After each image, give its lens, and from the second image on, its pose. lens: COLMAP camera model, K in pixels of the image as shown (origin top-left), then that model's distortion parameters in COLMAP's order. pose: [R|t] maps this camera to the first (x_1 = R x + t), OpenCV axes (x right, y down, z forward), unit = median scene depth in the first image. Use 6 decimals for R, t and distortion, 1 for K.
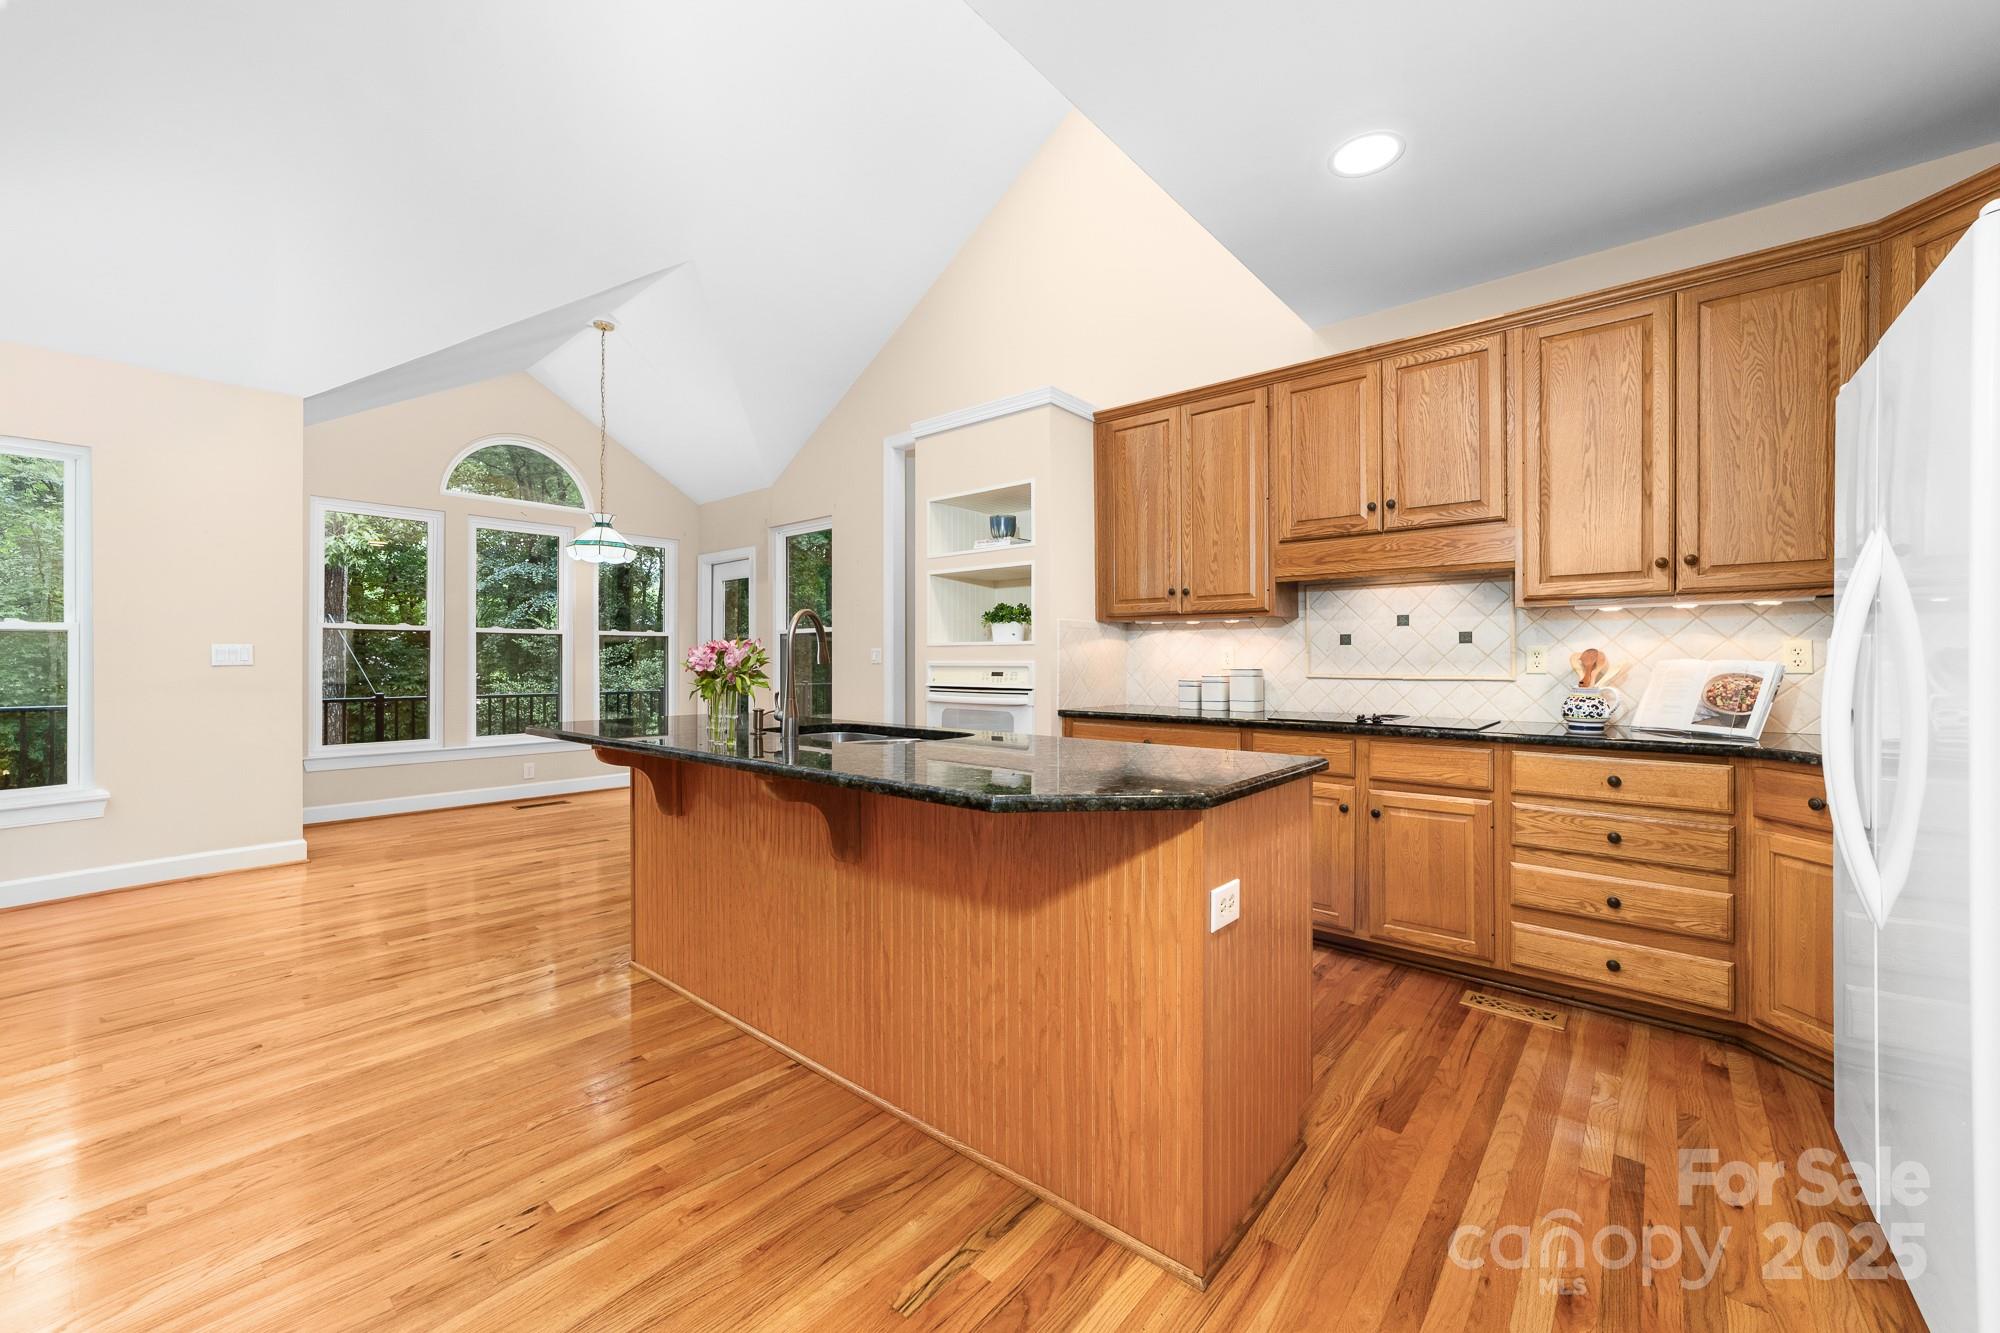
lens RADIAL K [[781.4, 0, 997.3], [0, 781.4, 656.4], [0, 0, 1]] dist [-0.004332, -0.000170]
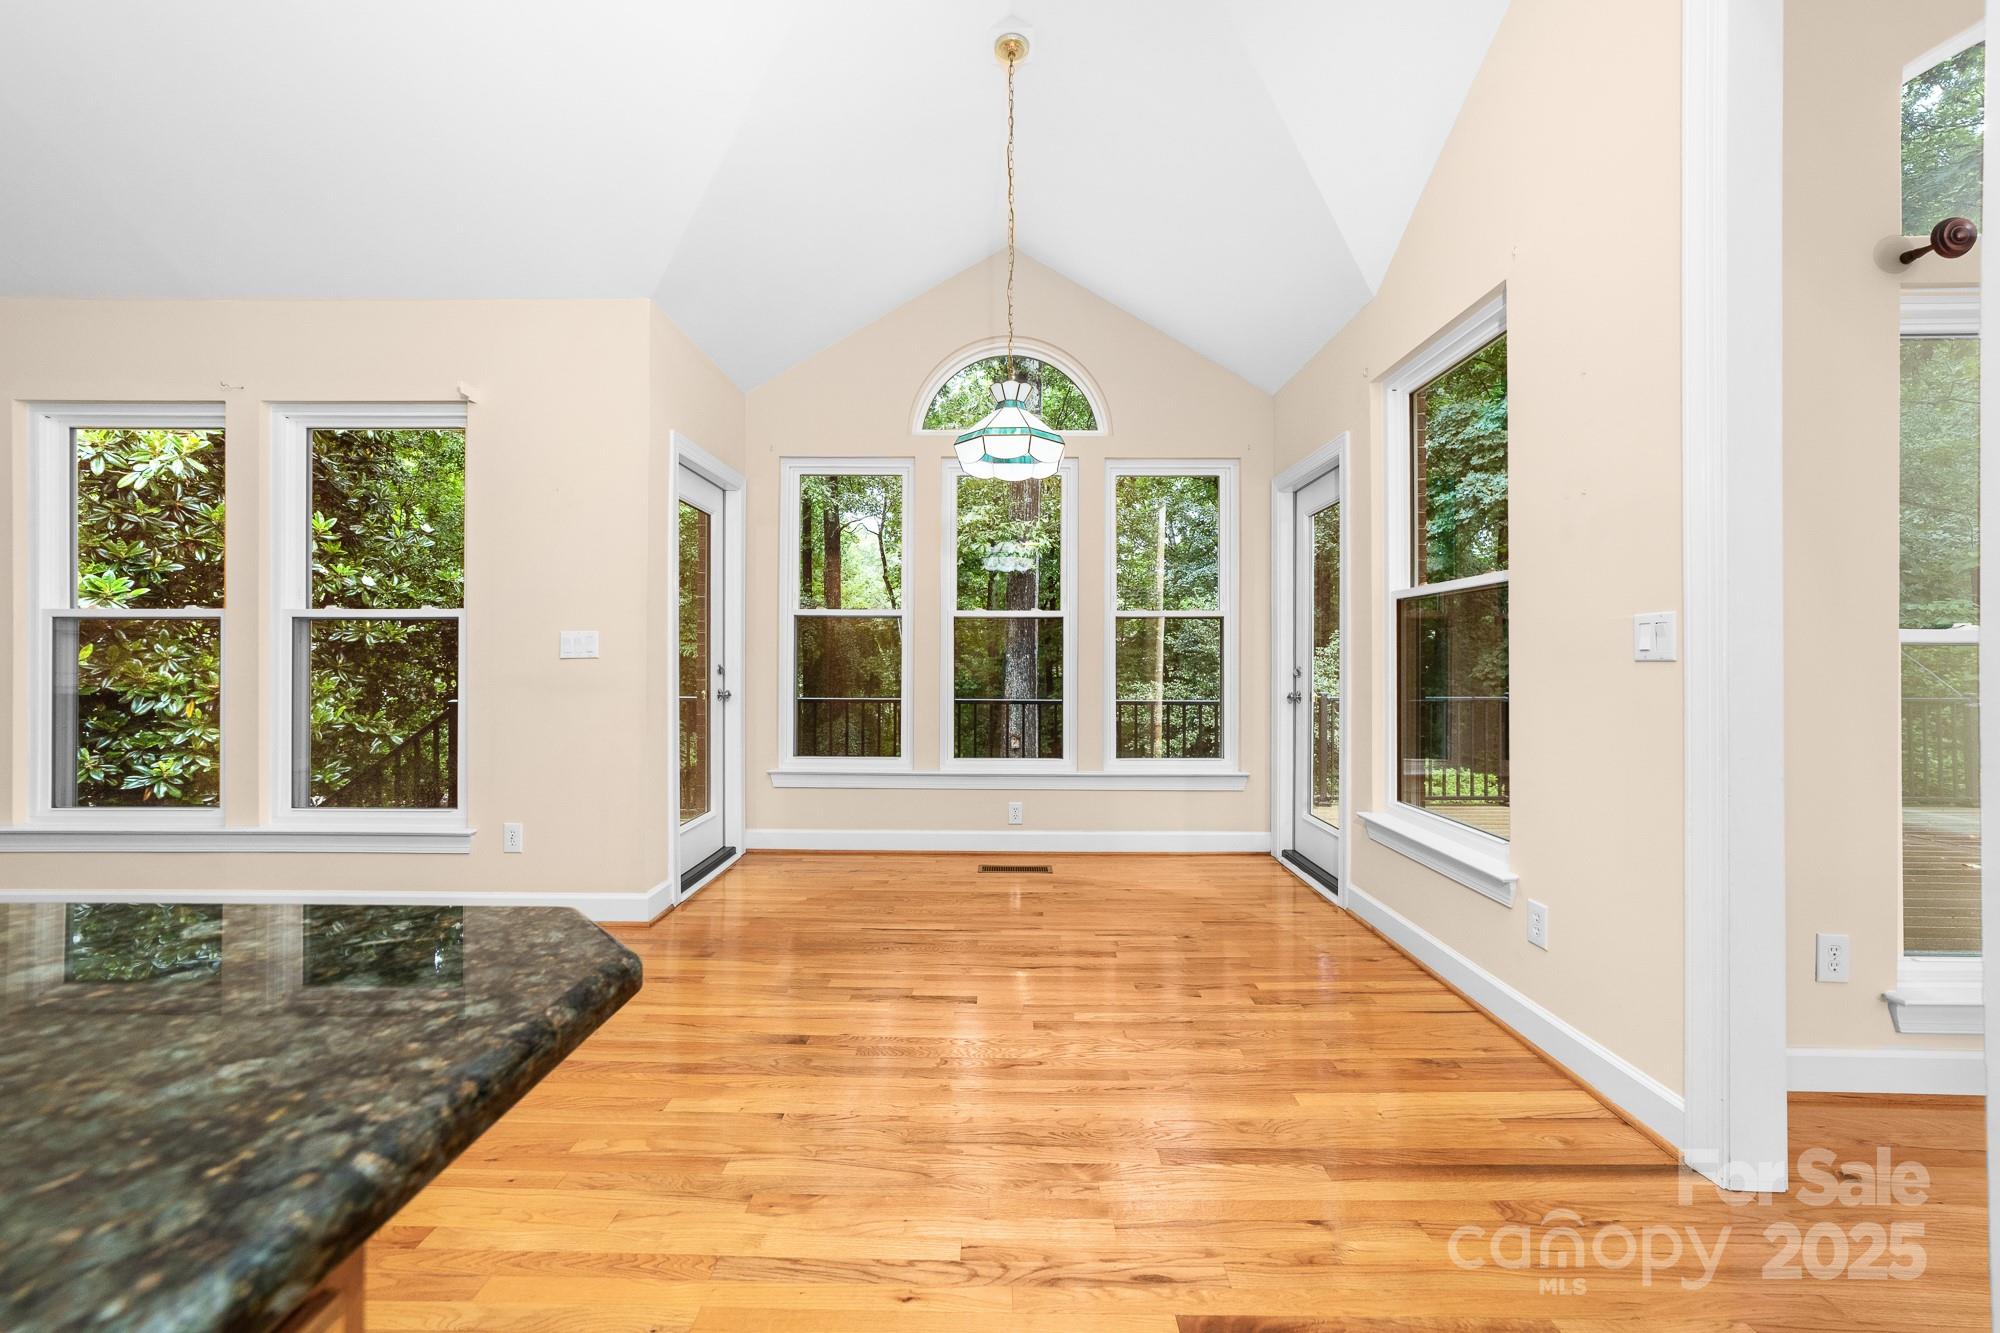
lens RADIAL K [[787.1, 0, 1002.0], [0, 787.1, 652.8], [0, 0, 1]] dist [-0.001292, 0.000016]
pose [[0.642031, -0.006140, -0.766654, -0.073666], [0.002388, 0.999979, -0.006008, 0.008381], [0.766675, 0.002026, 0.642033, 0.572209]]
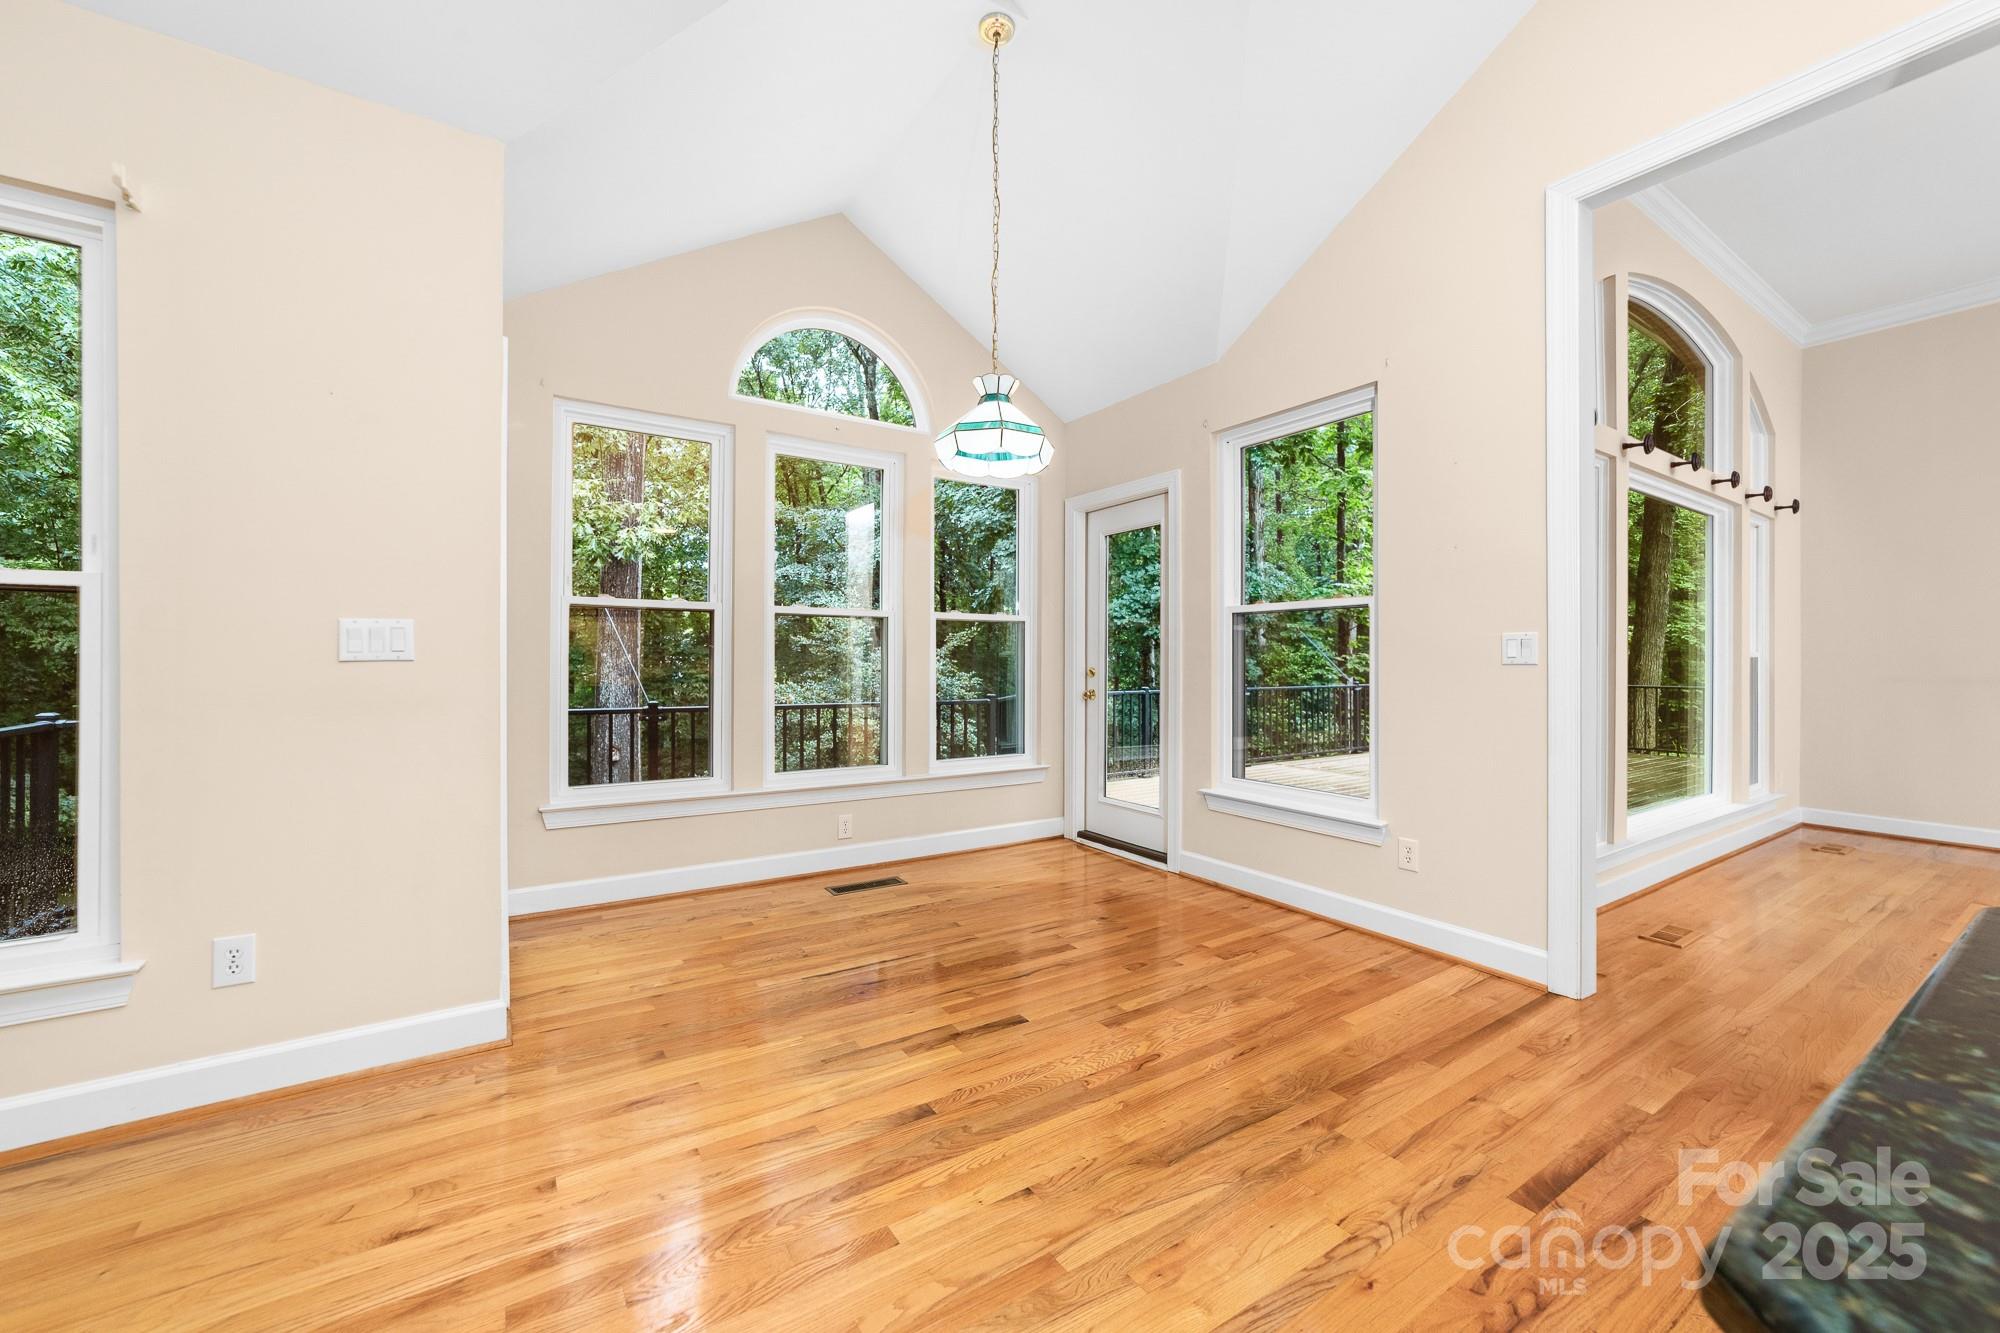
lens RADIAL K [[781.4, 0, 997.3], [0, 781.4, 656.4], [0, 0, 1]] dist [-0.004332, -0.000170]
pose [[0.960920, 0.001209, -0.276824, -0.319389], [-0.001648, 0.999998, -0.001353, 0.006551], [0.276822, 0.001756, 0.960920, 0.437867]]
